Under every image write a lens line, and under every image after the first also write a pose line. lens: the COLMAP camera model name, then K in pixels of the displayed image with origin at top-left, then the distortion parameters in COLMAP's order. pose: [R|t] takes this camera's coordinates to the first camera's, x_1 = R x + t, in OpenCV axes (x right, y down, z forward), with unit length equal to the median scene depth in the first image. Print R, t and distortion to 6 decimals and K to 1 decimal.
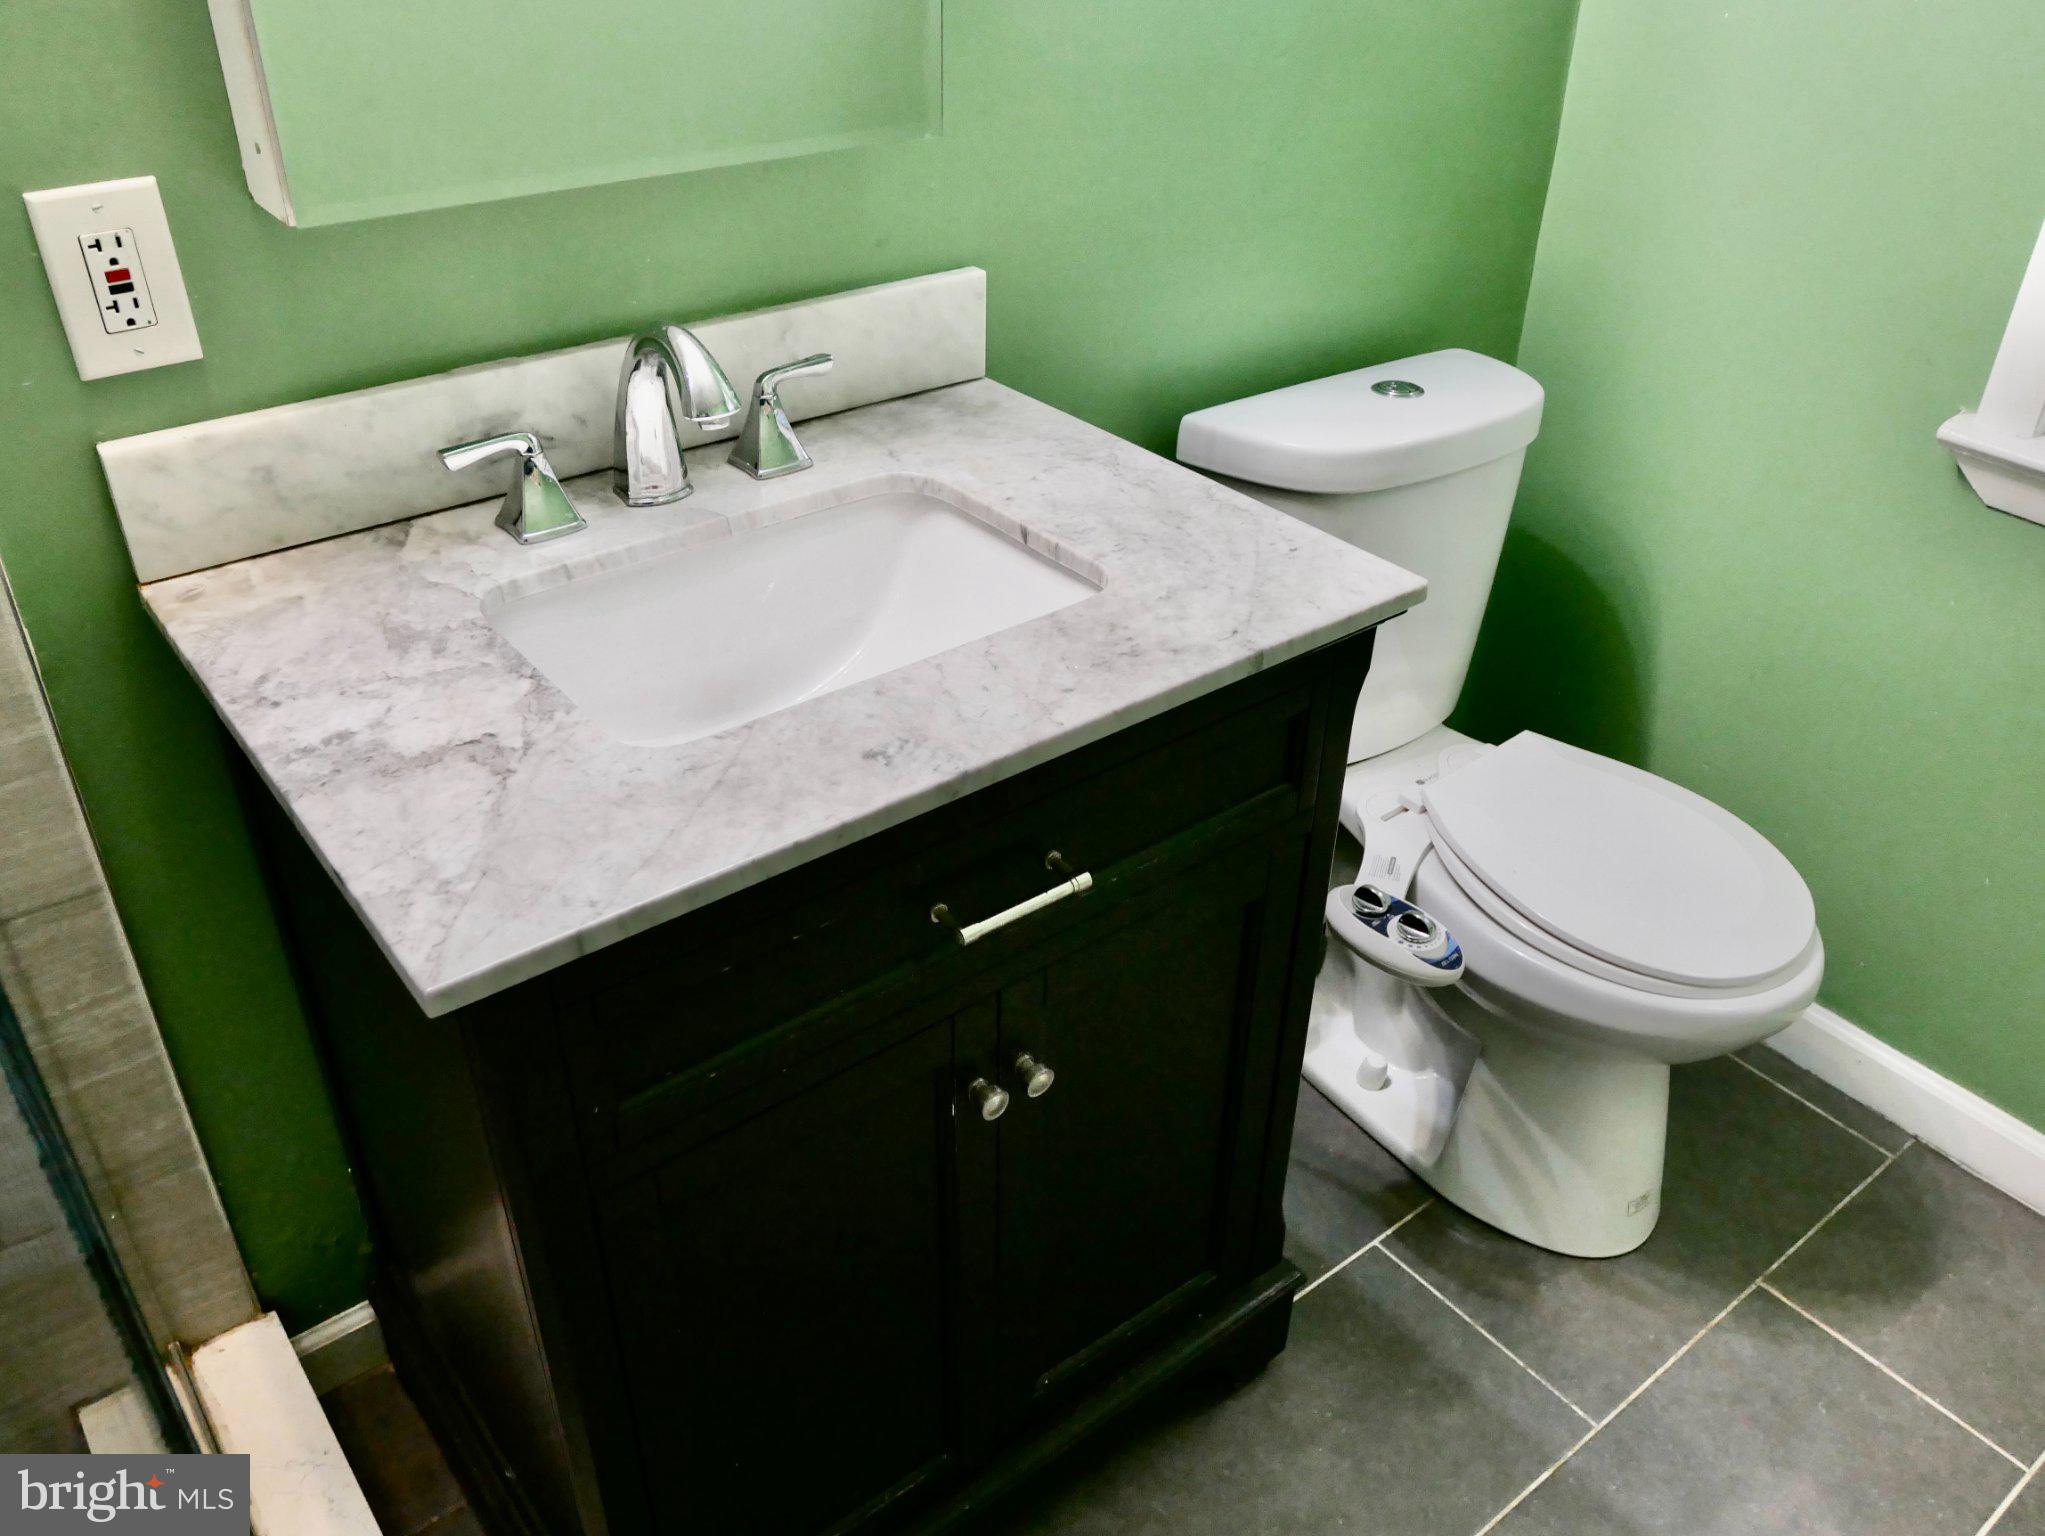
lens RADIAL K [[1609.2, 0, 1013.3], [0, 1609.2, 764.8], [0, 0, 1]] dist [-0.053149, 0.015765]
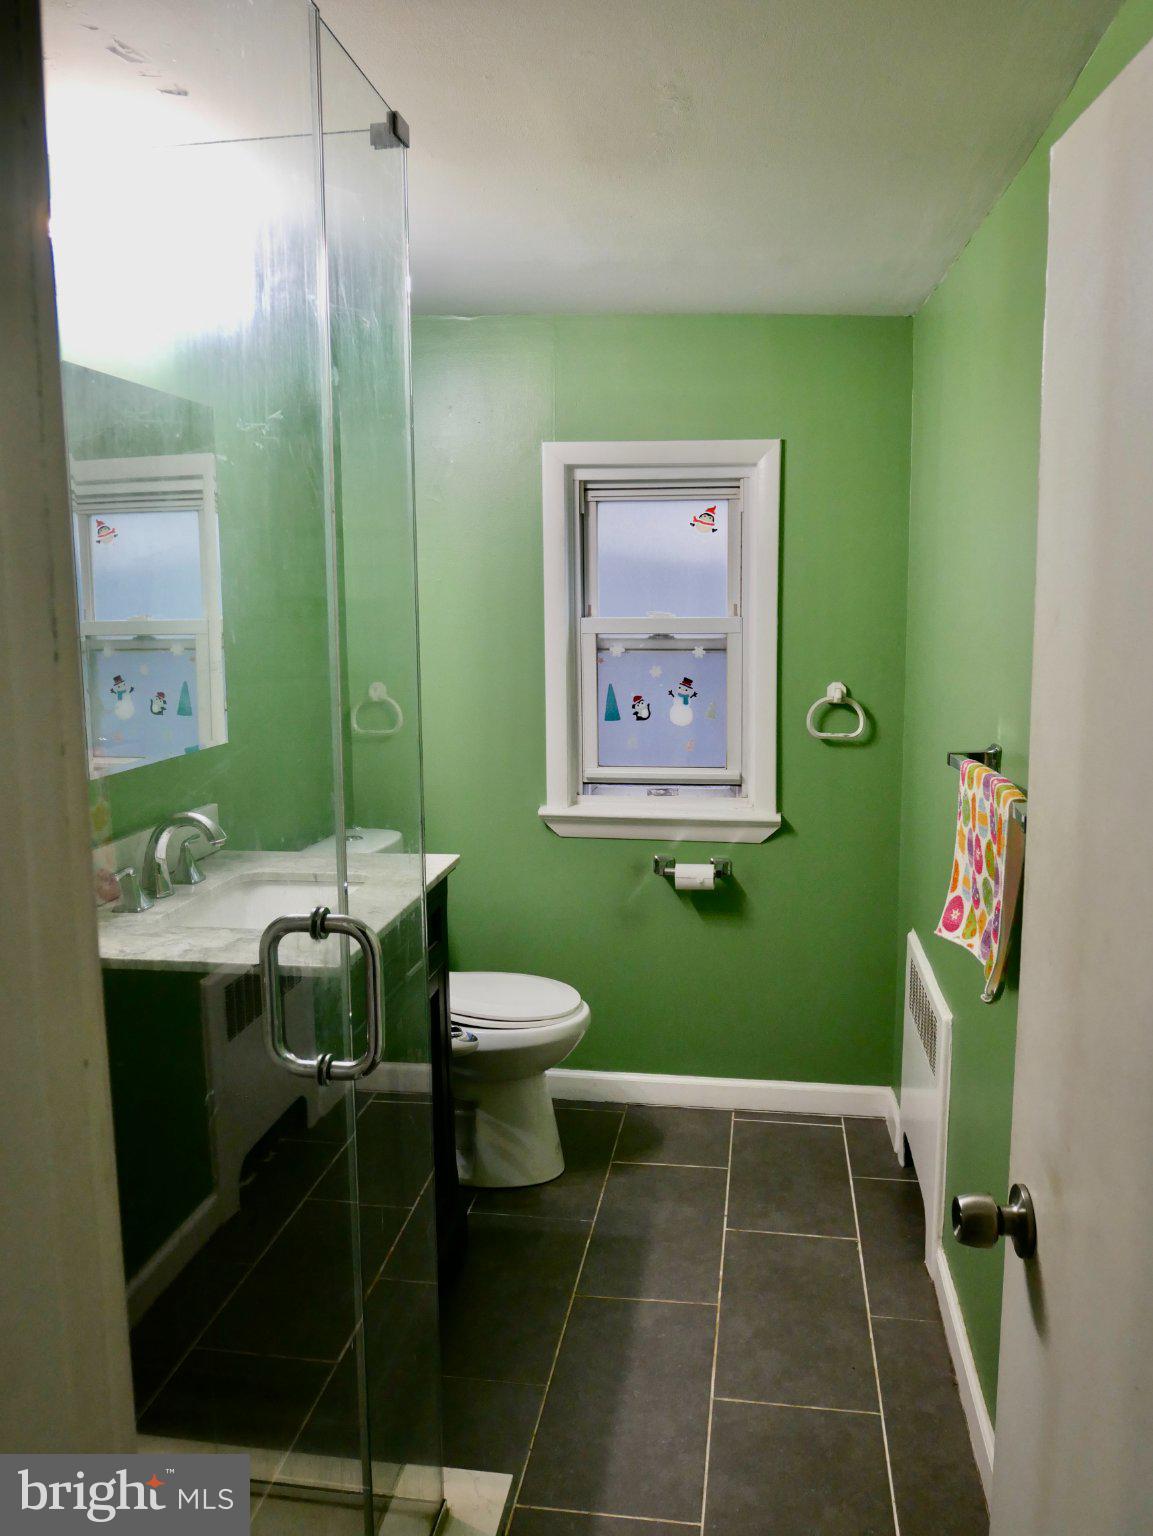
lens RADIAL K [[1208.6, 0, 578.4], [0, 1208.6, 765.7], [0, 0, 1]] dist [-0.053149, 0.015765]
pose [[0.726759, -0.122383, 0.675902, -0.752293], [0.396398, 0.878339, -0.267187, 0.296297], [-0.560972, 0.462107, 0.686853, -0.494010]]
